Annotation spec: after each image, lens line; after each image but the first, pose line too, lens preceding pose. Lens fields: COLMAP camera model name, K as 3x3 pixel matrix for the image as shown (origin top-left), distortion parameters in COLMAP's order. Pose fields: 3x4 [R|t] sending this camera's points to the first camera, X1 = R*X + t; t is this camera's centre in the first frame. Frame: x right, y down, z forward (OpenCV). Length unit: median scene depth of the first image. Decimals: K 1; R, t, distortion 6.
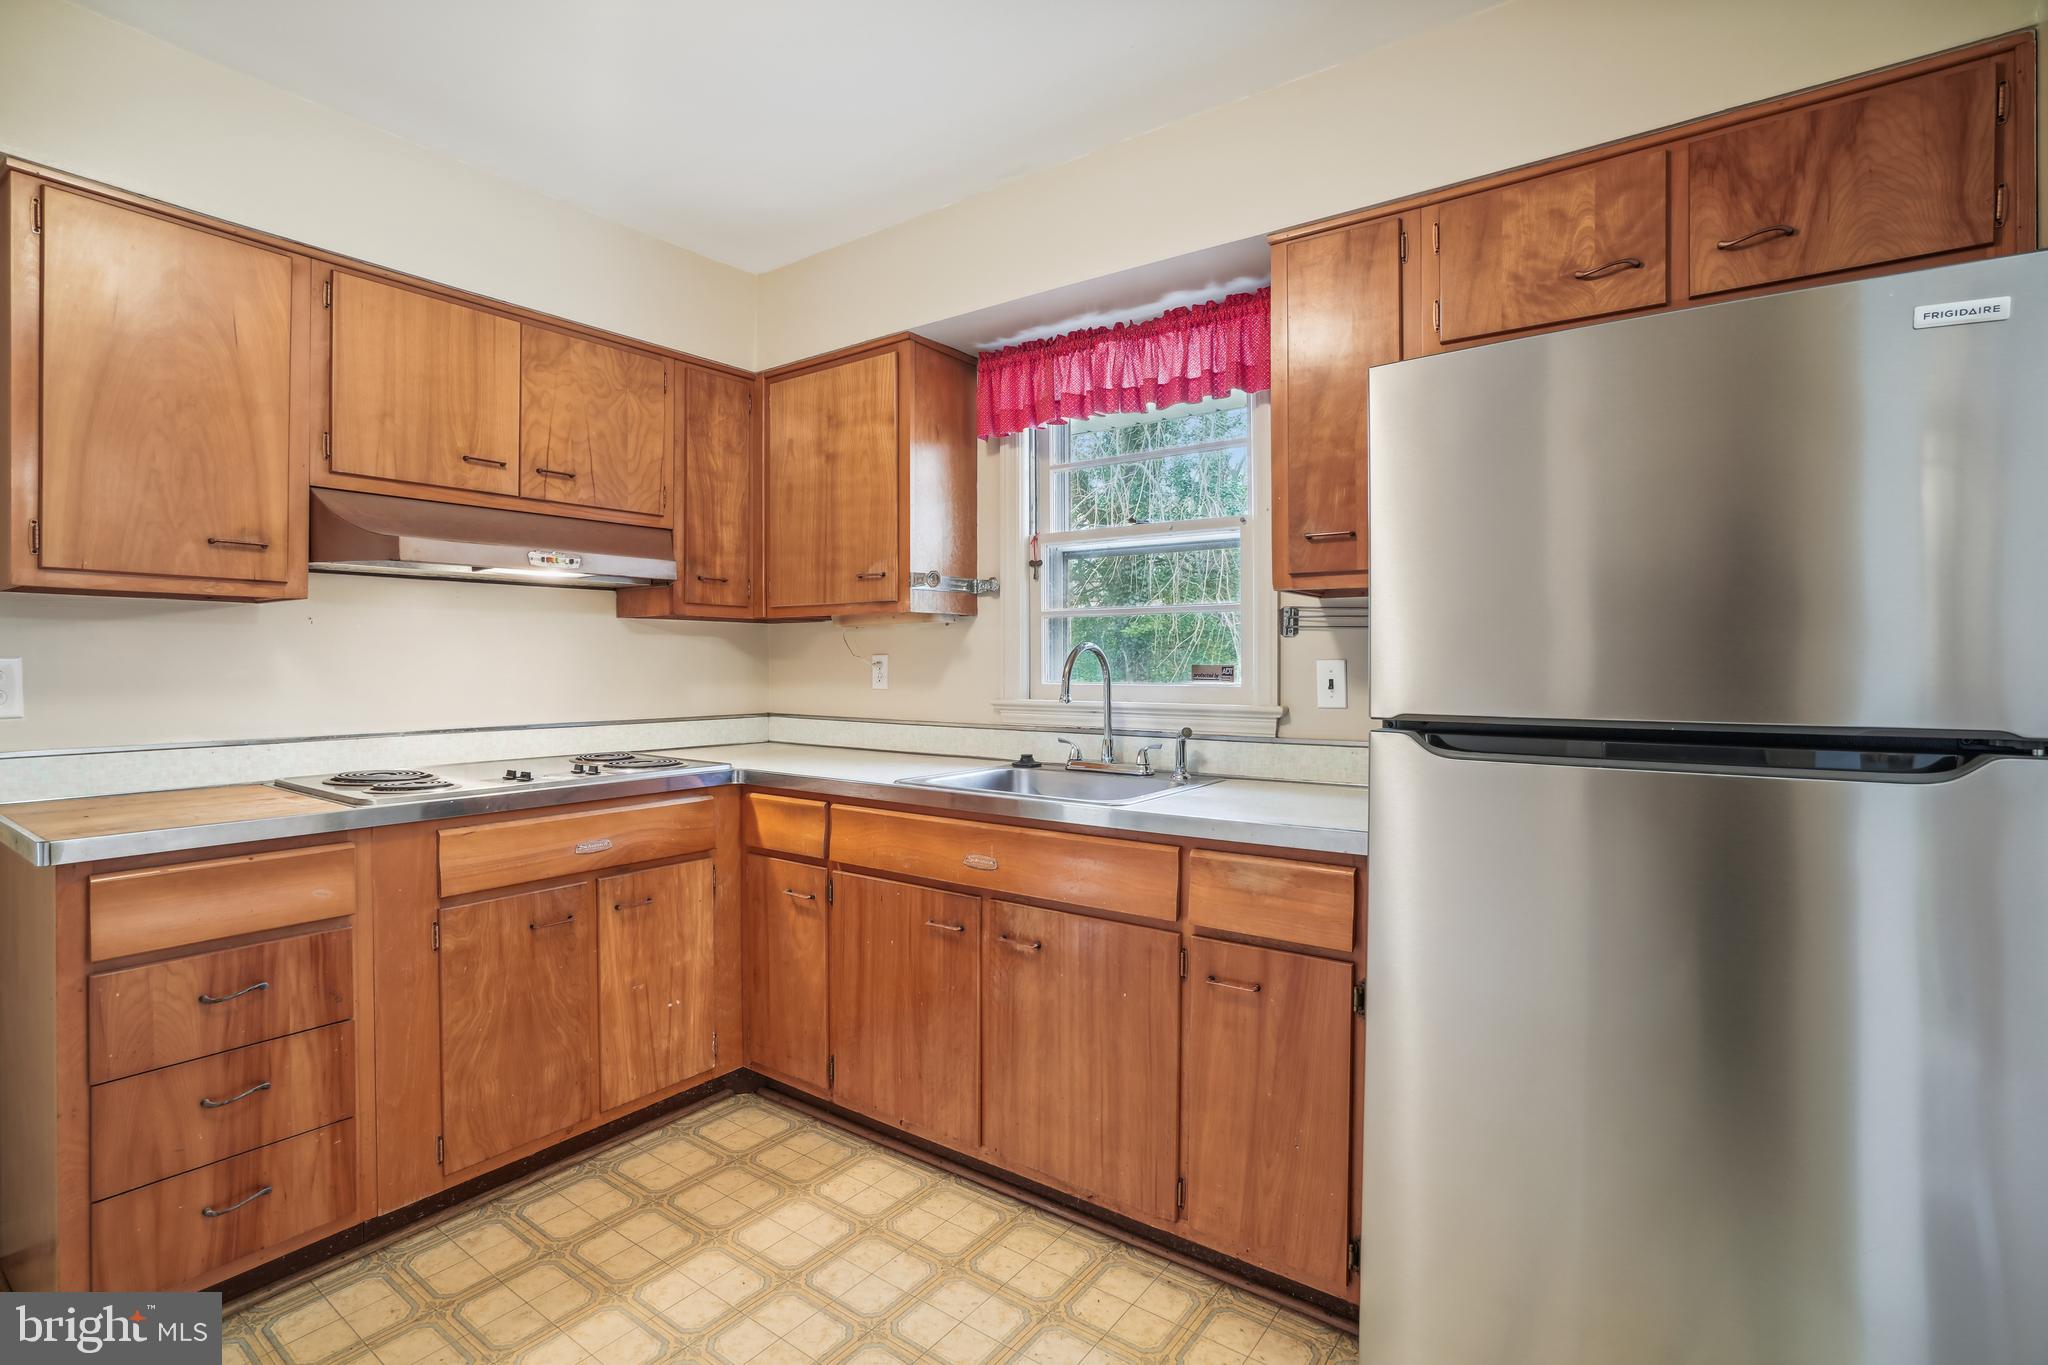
lens RADIAL K [[958.7, 0, 1010.9], [0, 958.7, 665.2], [0, 0, 1]] dist [-0.040997, 0.014699]
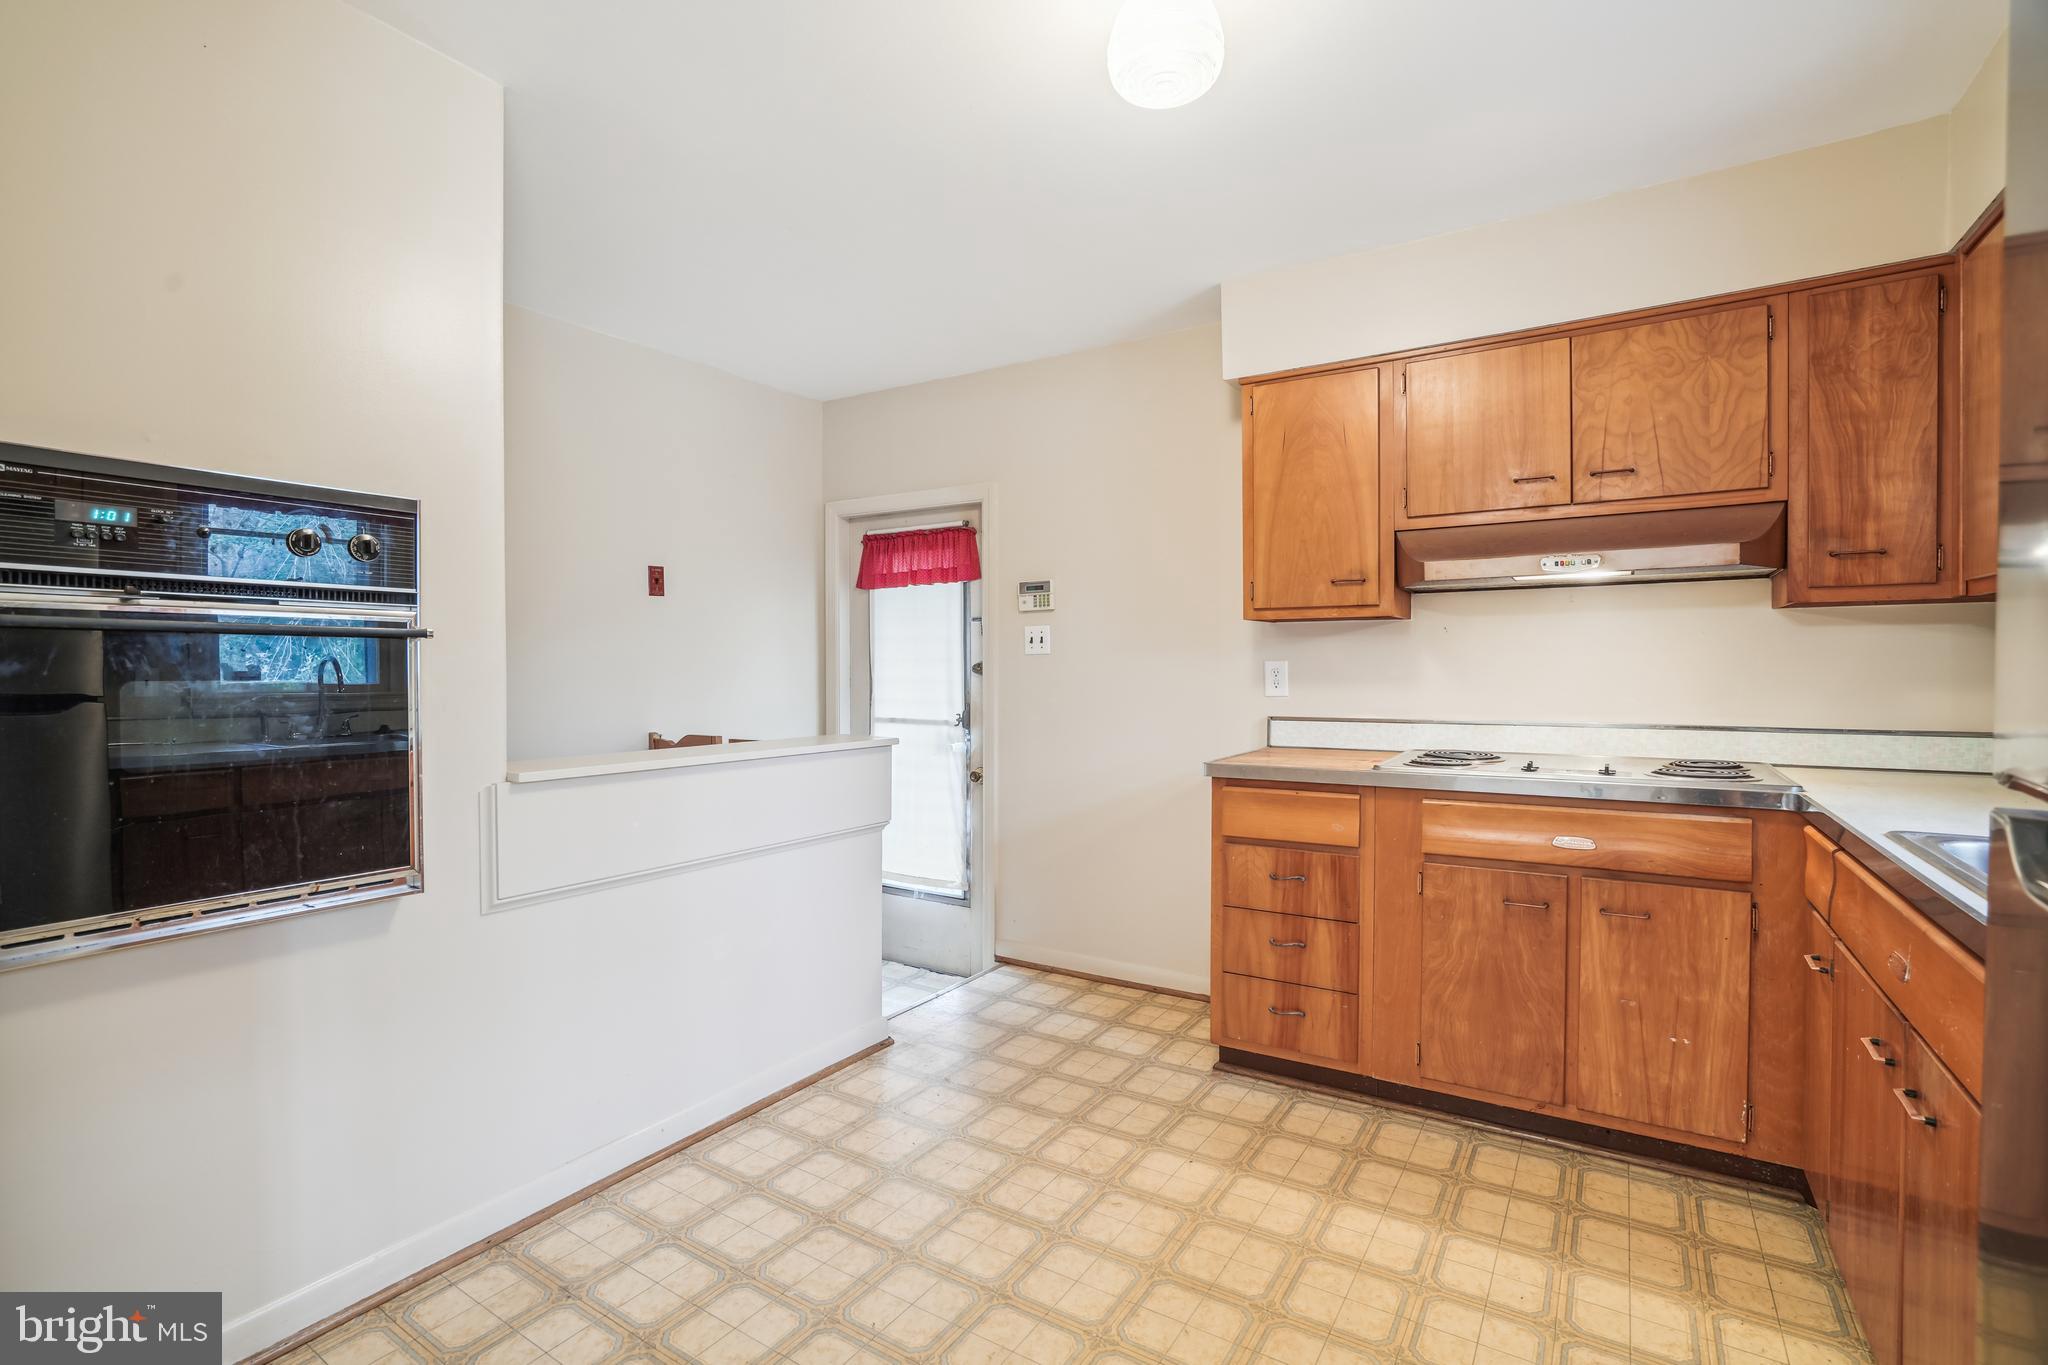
lens RADIAL K [[958.7, 0, 1008.2], [0, 958.7, 682.2], [0, 0, 1]] dist [-0.040997, 0.014699]
pose [[0.045899, 0.015304, -0.998829, 0.530171], [0.004137, 0.999871, 0.015510, 0.000968], [0.998938, -0.004844, 0.045830, 0.347664]]
